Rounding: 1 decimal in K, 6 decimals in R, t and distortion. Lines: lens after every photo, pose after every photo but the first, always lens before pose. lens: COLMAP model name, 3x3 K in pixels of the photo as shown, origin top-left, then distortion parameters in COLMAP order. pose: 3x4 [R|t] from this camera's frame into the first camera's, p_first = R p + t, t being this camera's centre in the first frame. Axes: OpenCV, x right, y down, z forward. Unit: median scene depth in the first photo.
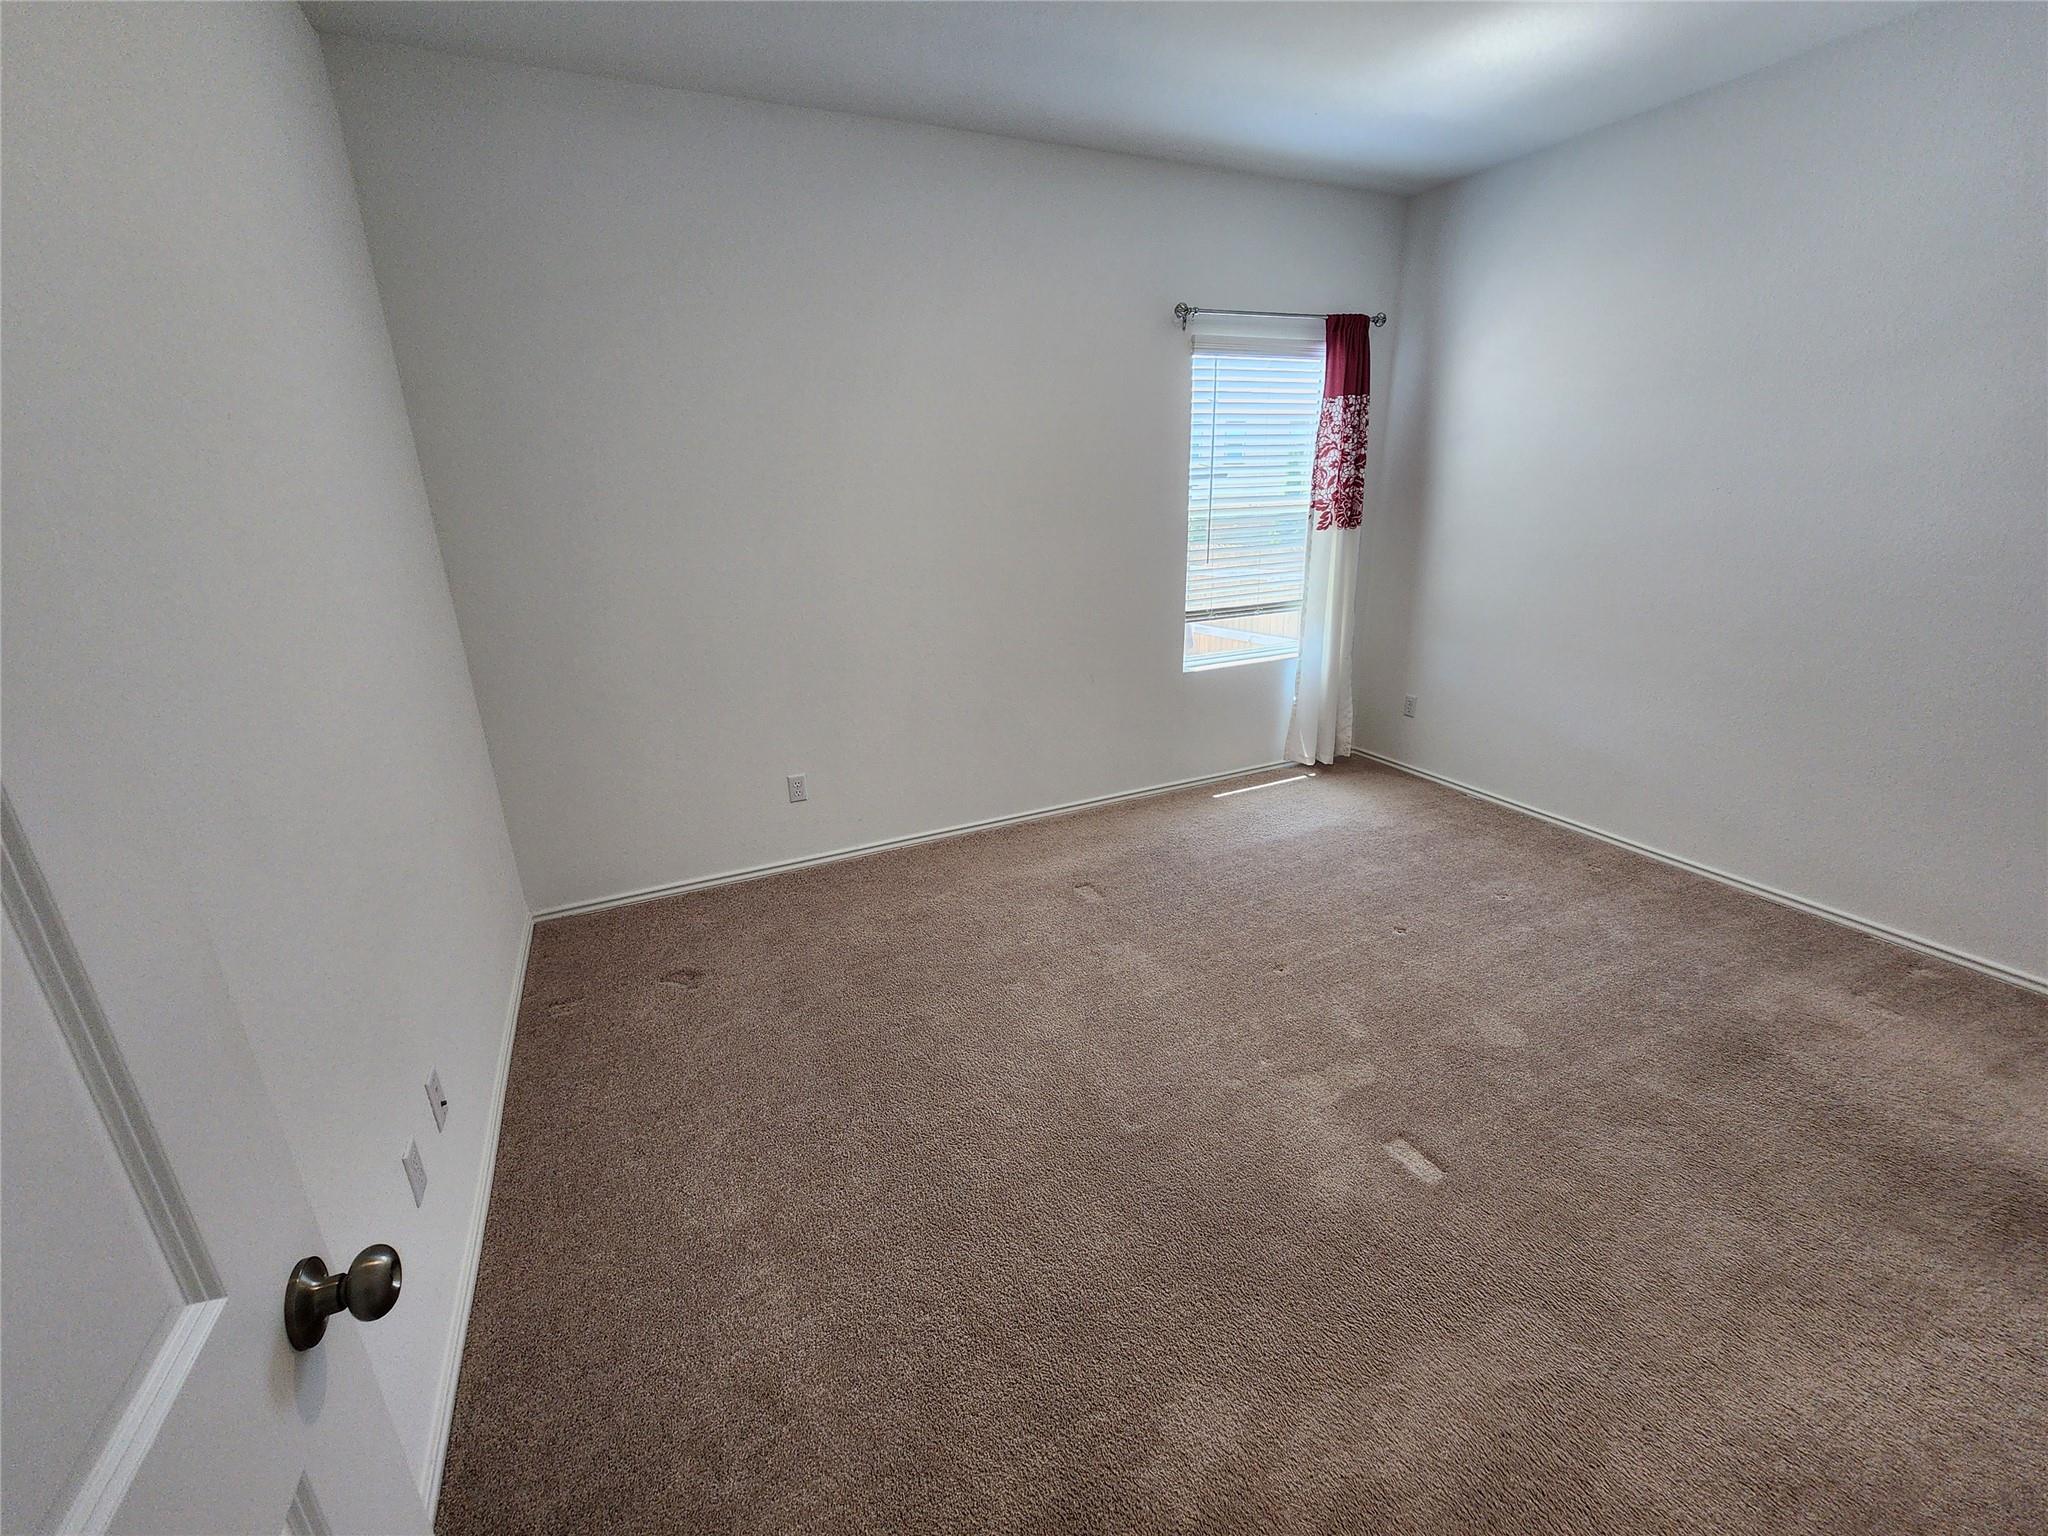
lens RADIAL K [[838.8, 0, 1026.7], [0, 838.8, 765.9], [0, 0, 1]] dist [-0.000382, -0.000168]
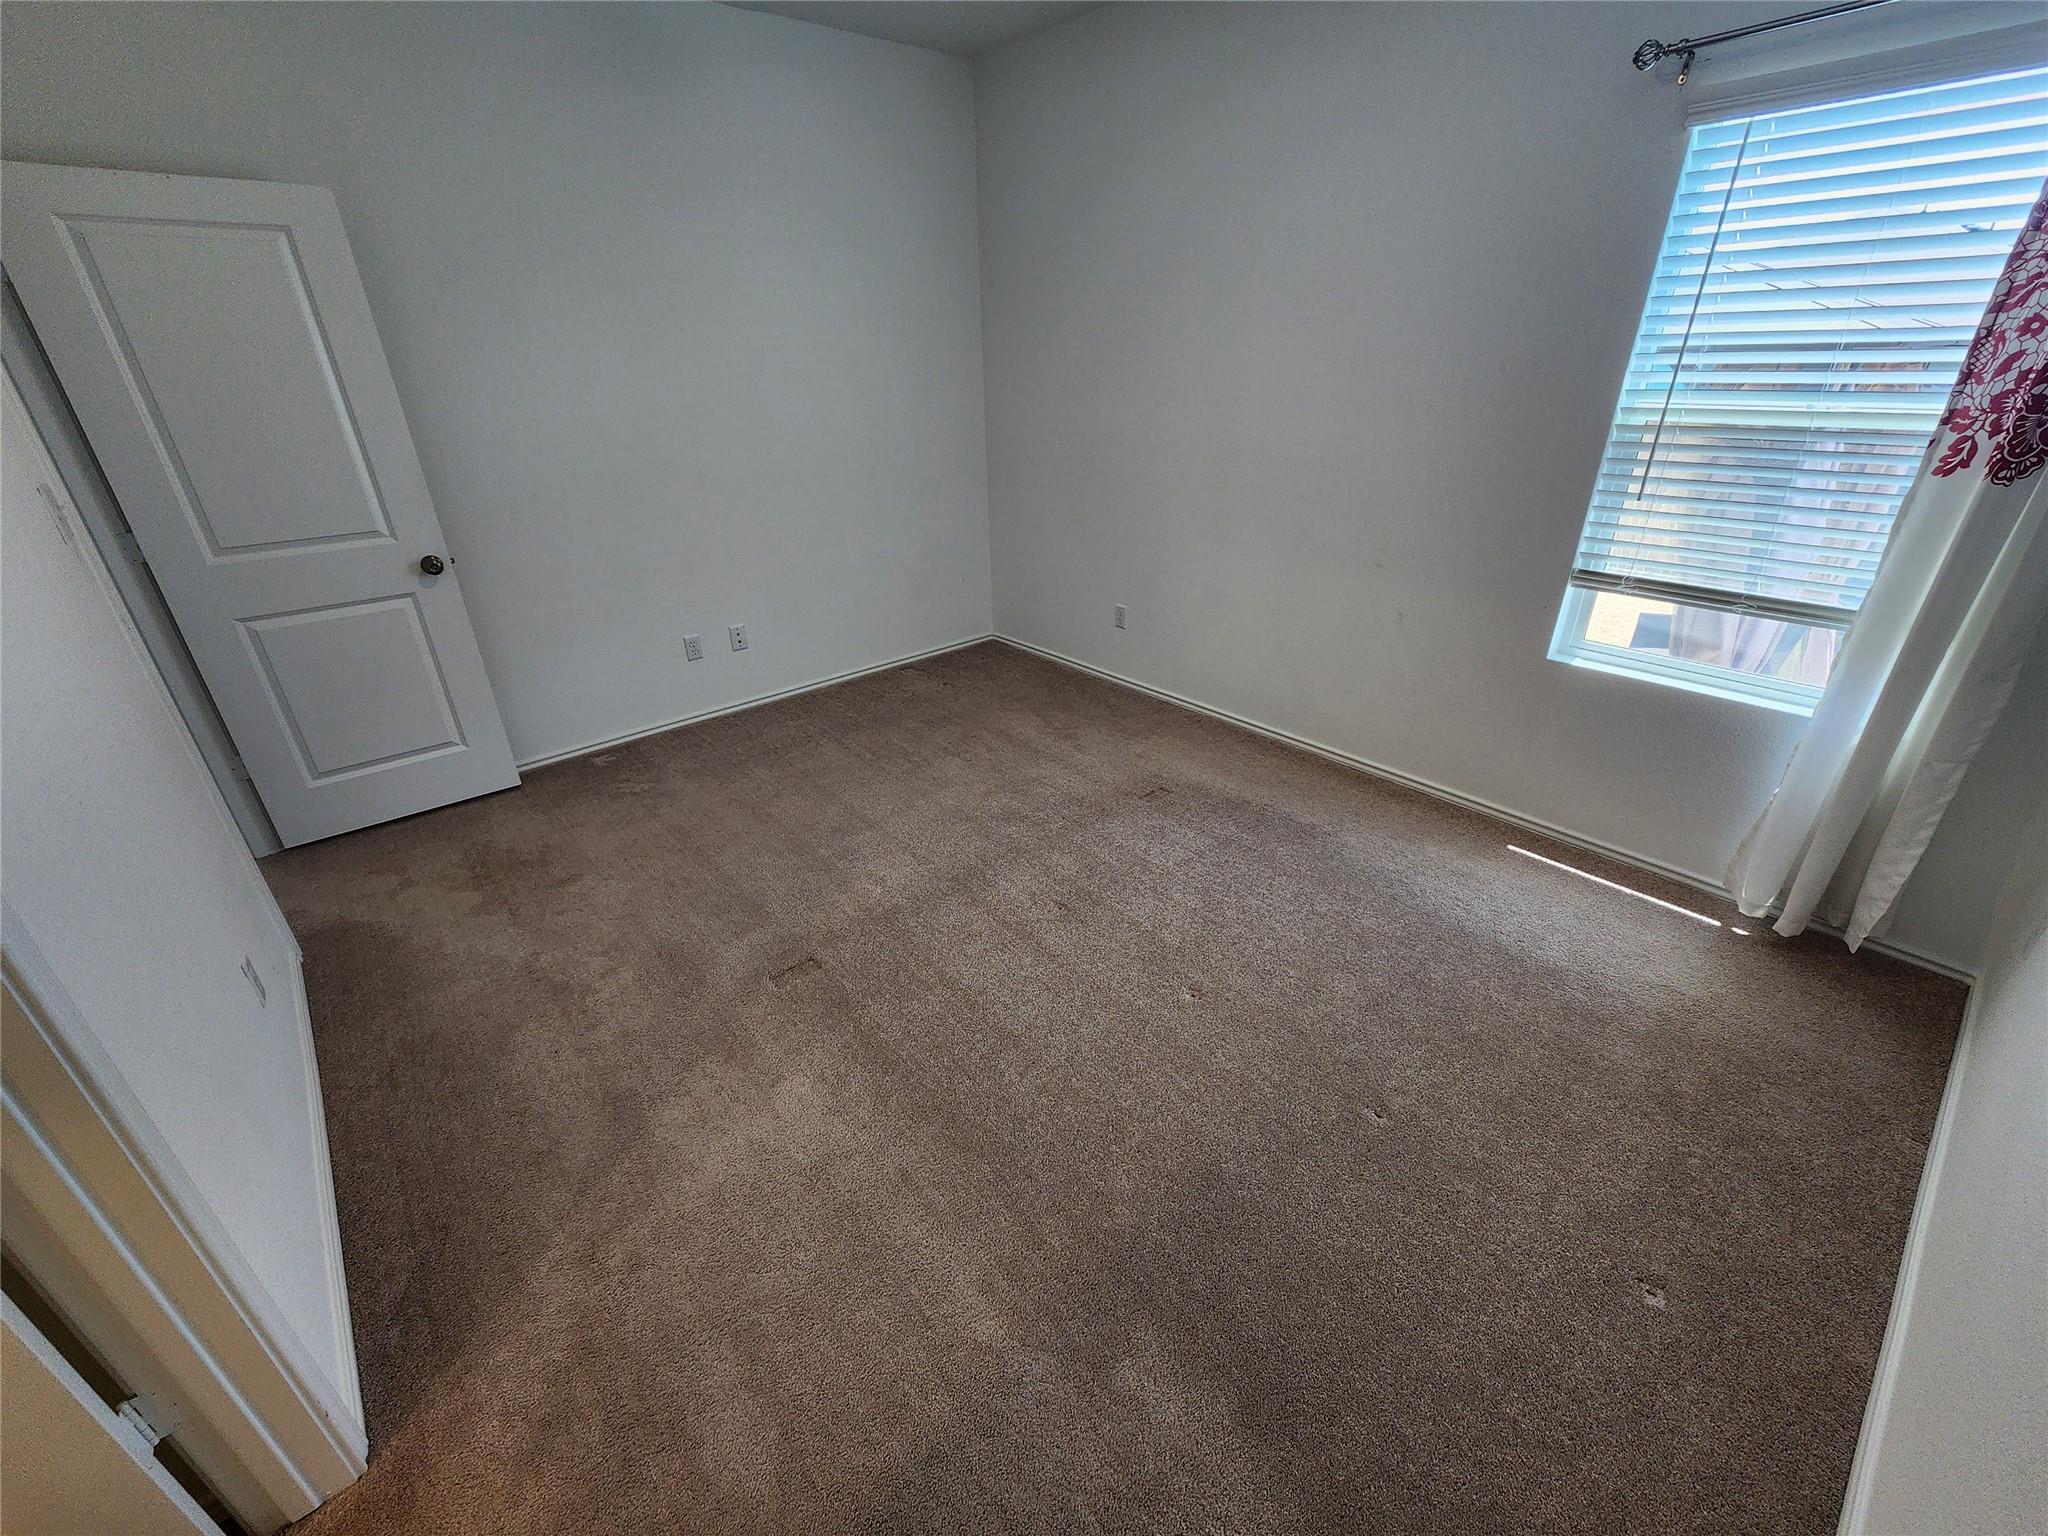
lens RADIAL K [[838.8, 0, 1026.7], [0, 838.8, 765.9], [0, 0, 1]] dist [-0.000382, -0.000168]
pose [[0.274019, 0.448038, -0.850985, 0.684103], [-0.301765, 0.880222, 0.366262, -0.156613], [0.913155, 0.156435, 0.376400, 0.386660]]
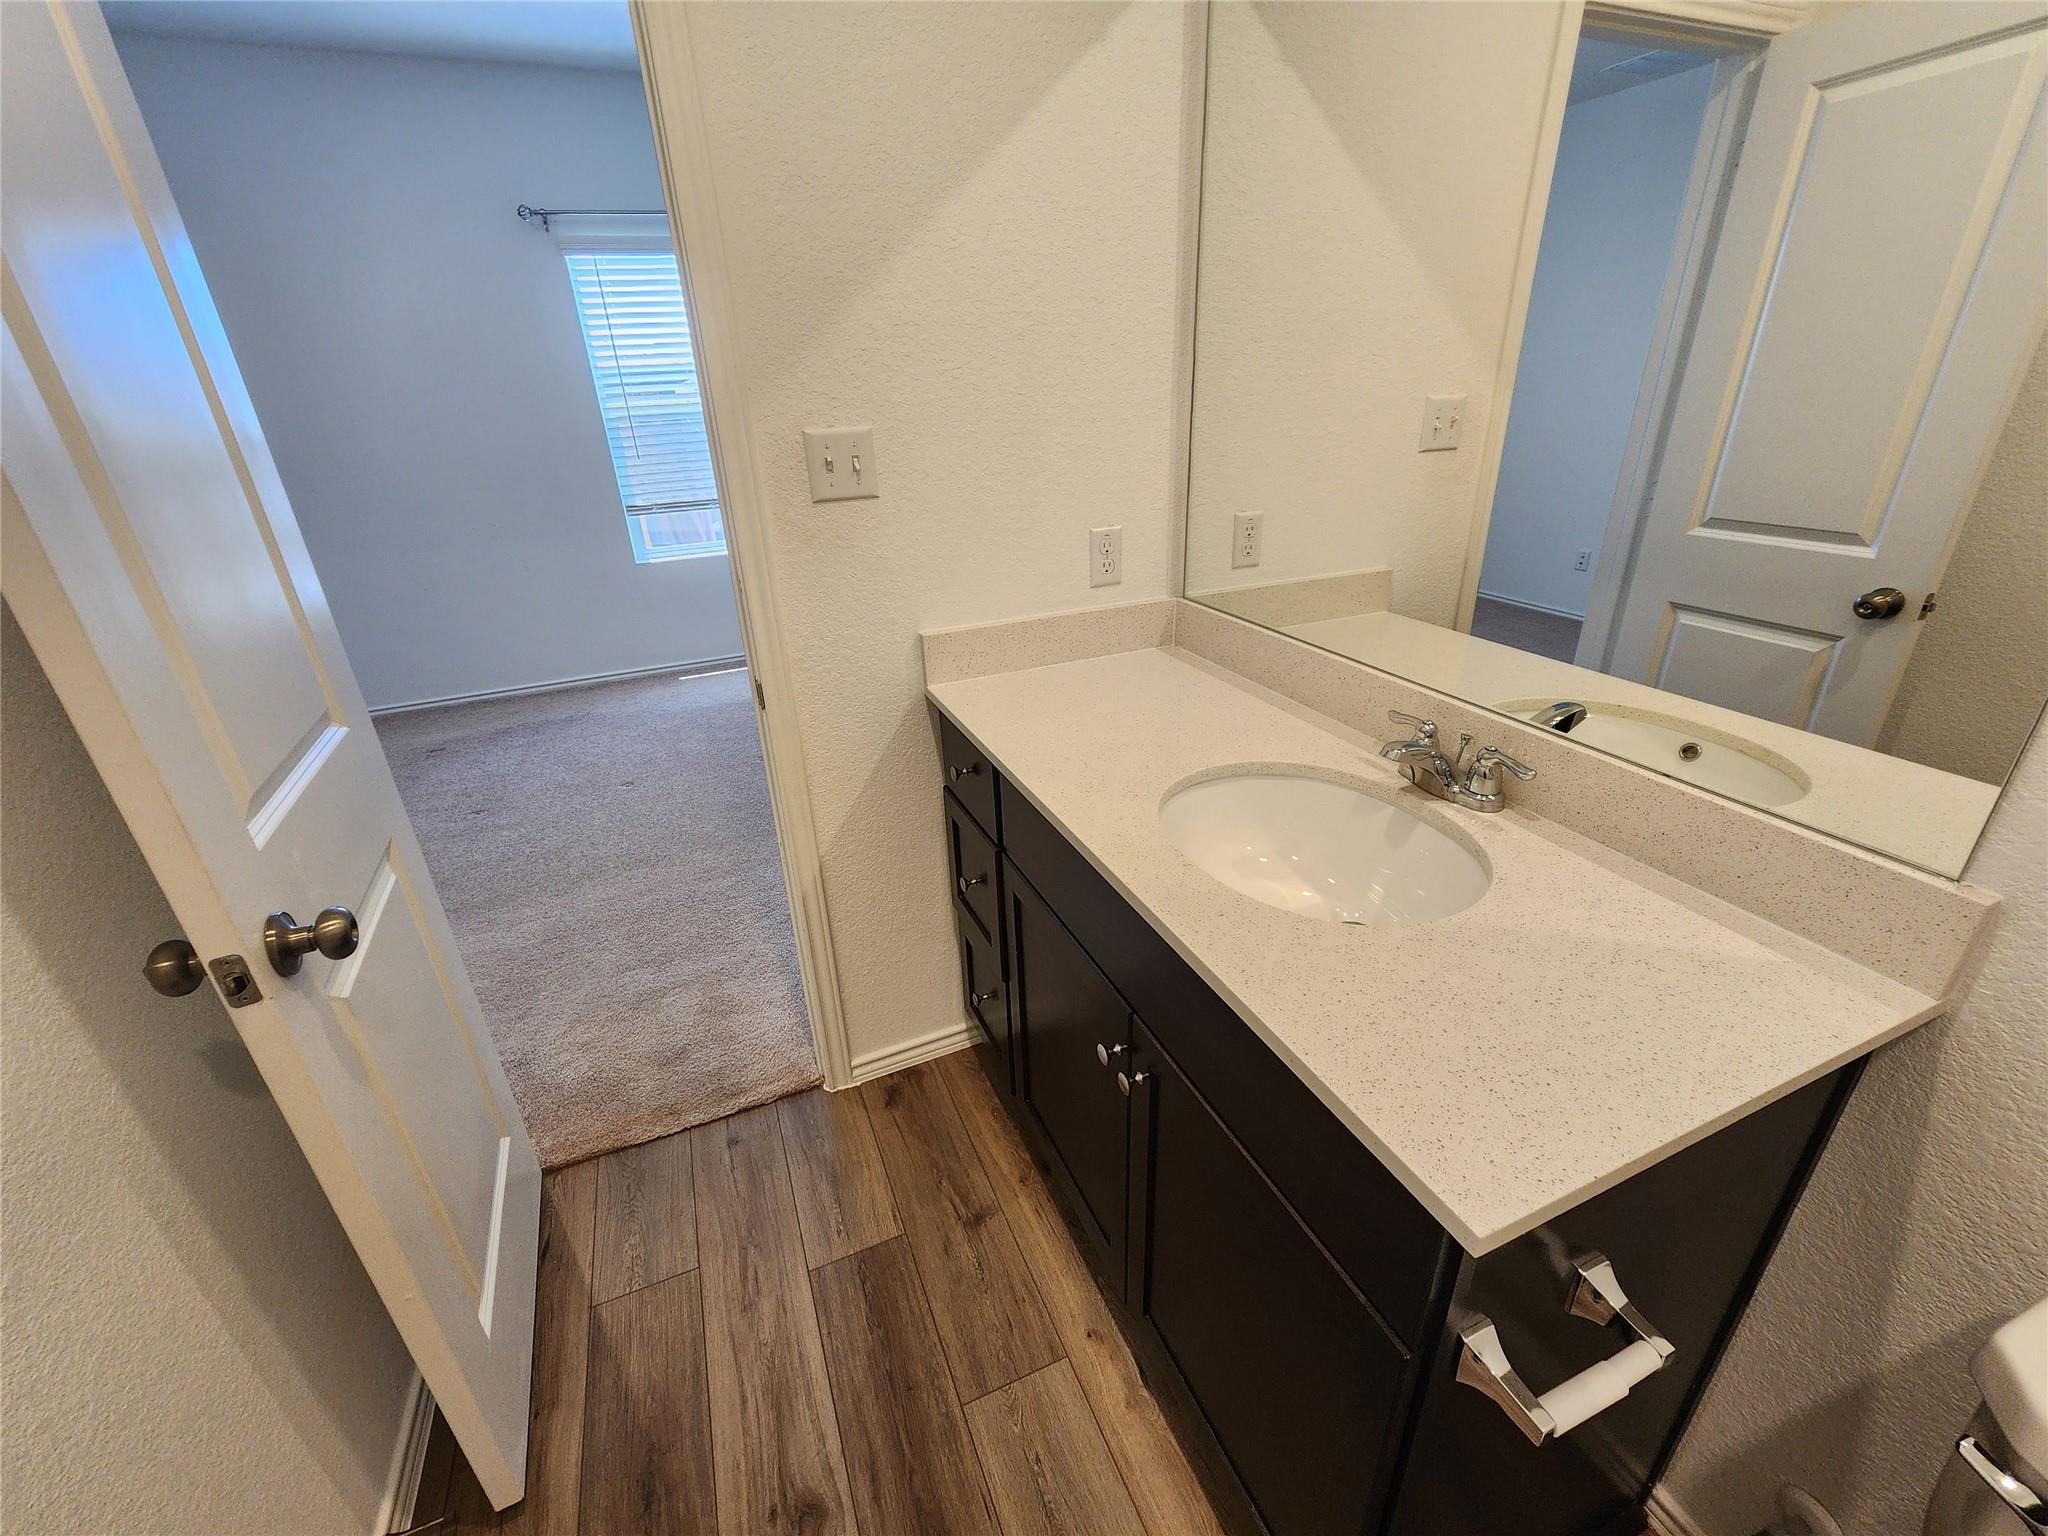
lens RADIAL K [[838.8, 0, 1026.7], [0, 838.8, 765.9], [0, 0, 1]] dist [-0.000382, -0.000168]
pose [[0.999539, 0.003625, -0.030128, 0.731895], [-0.000630, 0.995104, 0.098835, 0.042743], [0.030339, -0.098771, 0.994648, -0.093485]]
